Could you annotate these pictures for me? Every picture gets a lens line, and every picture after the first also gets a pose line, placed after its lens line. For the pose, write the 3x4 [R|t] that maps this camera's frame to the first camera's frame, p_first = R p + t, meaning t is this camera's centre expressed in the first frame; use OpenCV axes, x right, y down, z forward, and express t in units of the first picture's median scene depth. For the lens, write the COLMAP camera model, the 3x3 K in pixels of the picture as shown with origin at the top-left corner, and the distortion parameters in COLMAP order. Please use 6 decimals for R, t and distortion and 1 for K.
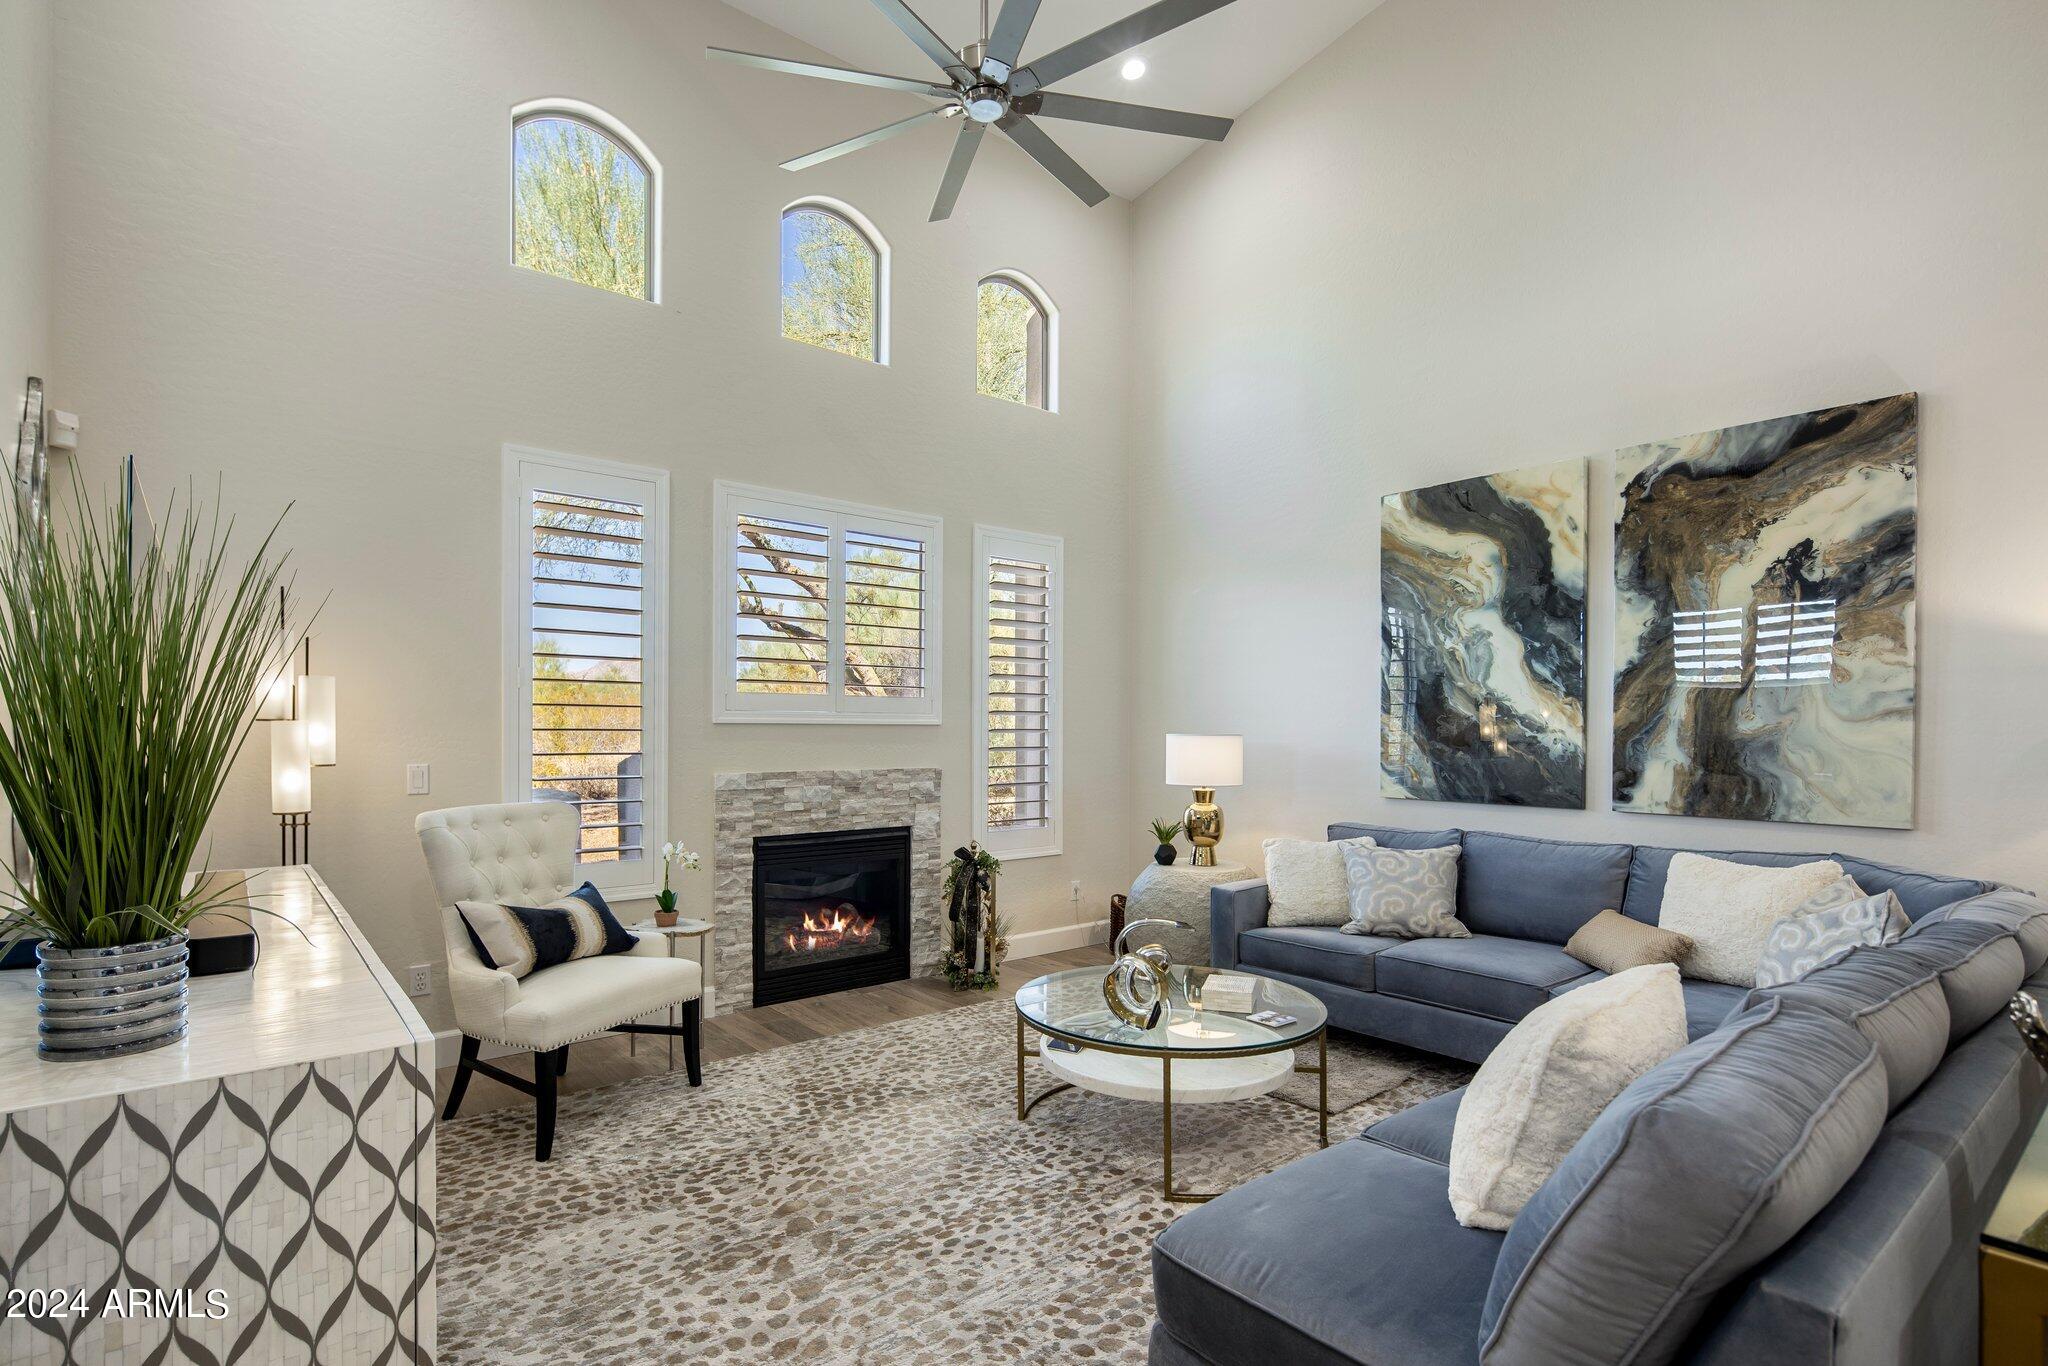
lens RADIAL K [[988.6, 0, 1008.0], [0, 988.6, 739.7], [0, 0, 1]] dist [0.001719, -0.000152]
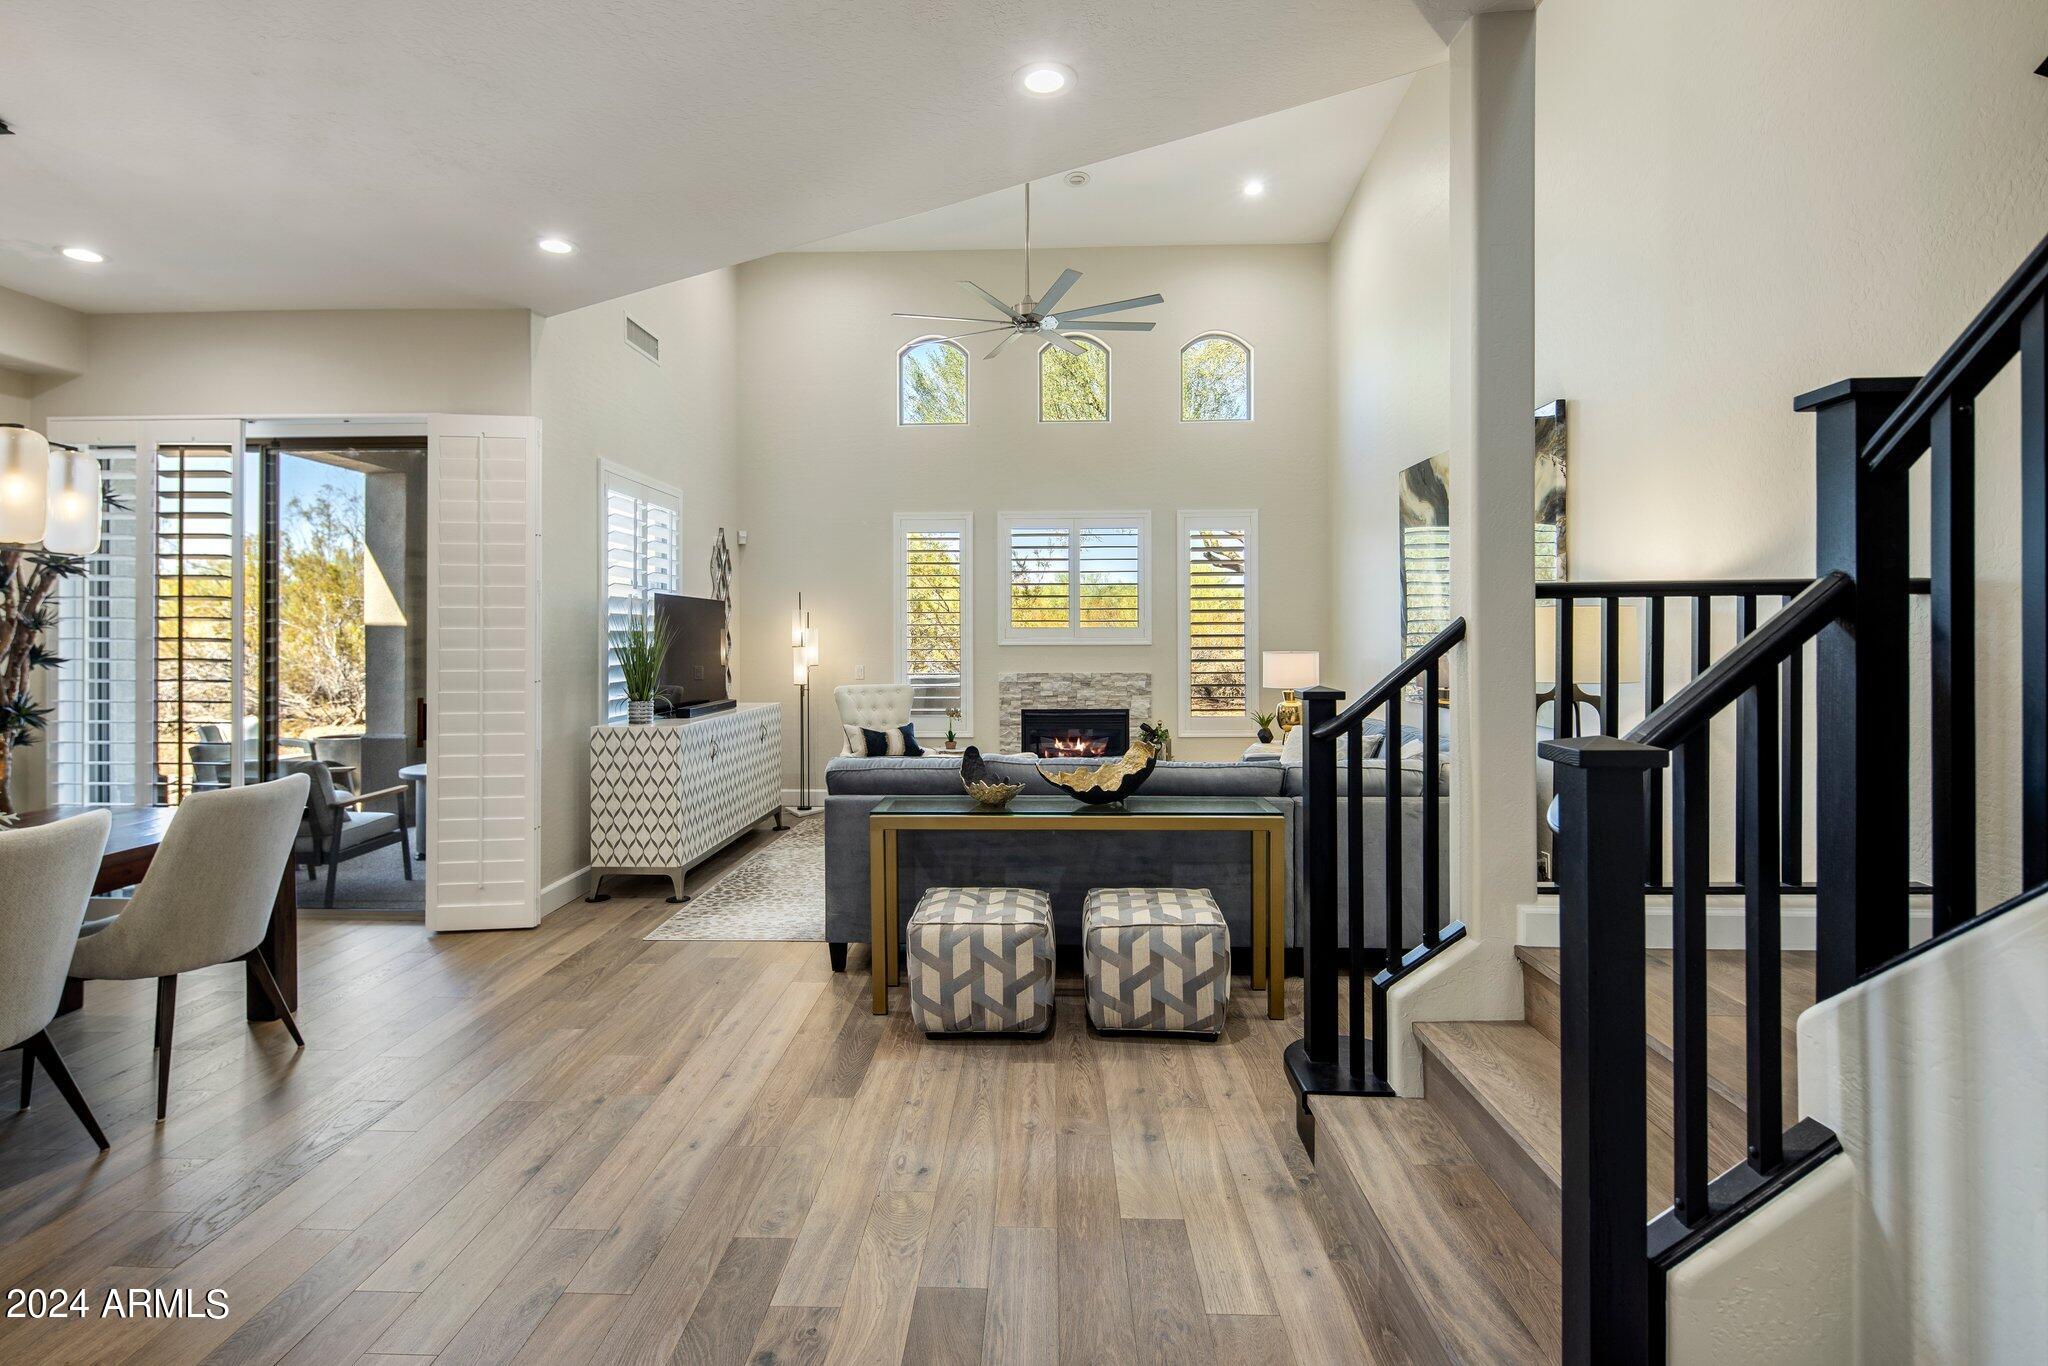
lens RADIAL K [[980.4, 0, 1009.2], [0, 980.4, 640.7], [0, 0, 1]] dist [0.000913, -0.001603]
pose [[0.755495, -0.003337, -0.655145, 0.868699], [-0.000904, 0.999981, -0.006136, -0.013681], [0.655153, 0.005228, 0.755478, -0.341135]]
